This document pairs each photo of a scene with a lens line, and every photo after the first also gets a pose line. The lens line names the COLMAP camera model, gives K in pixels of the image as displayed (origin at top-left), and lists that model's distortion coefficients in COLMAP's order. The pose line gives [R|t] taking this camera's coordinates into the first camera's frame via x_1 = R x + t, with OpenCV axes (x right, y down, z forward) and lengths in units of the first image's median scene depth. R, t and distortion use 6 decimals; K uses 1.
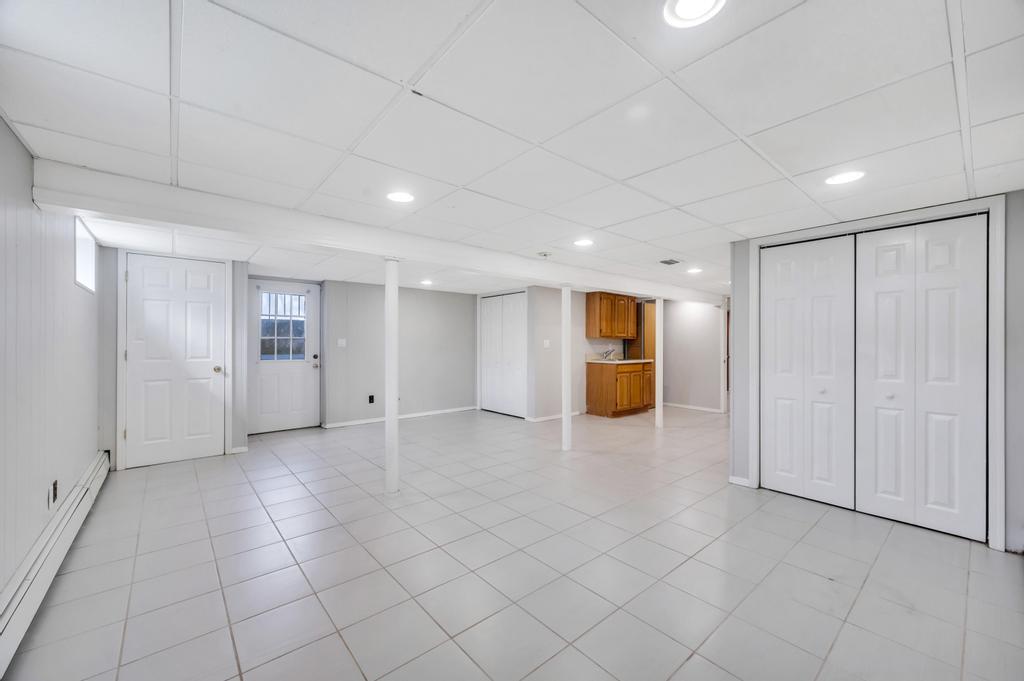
lens RADIAL K [[404.0, 0, 509.1], [0, 404.0, 341.4], [0, 0, 1]] dist [-0.000814, -0.000535]
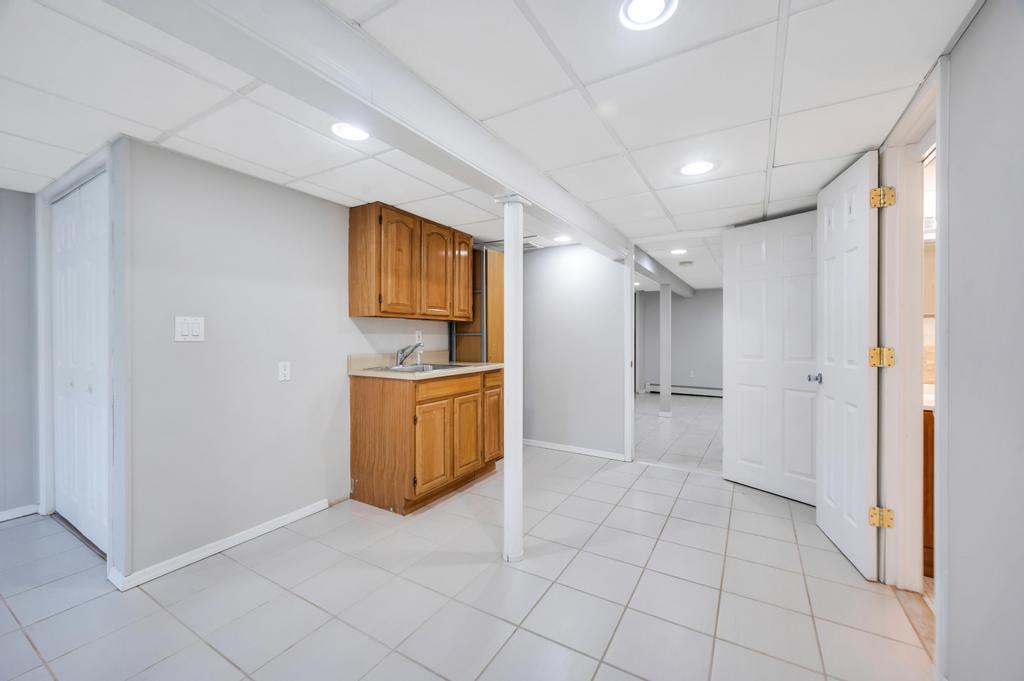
lens RADIAL K [[404.0, 0, 511.5], [0, 404.0, 337.4], [0, 0, 1]] dist [-0.000814, -0.000535]
pose [[0.944535, -0.006551, 0.328344, 0.211331], [0.002879, 0.999928, 0.011668, 0.008608], [-0.328397, -0.010075, 0.944486, 0.553942]]
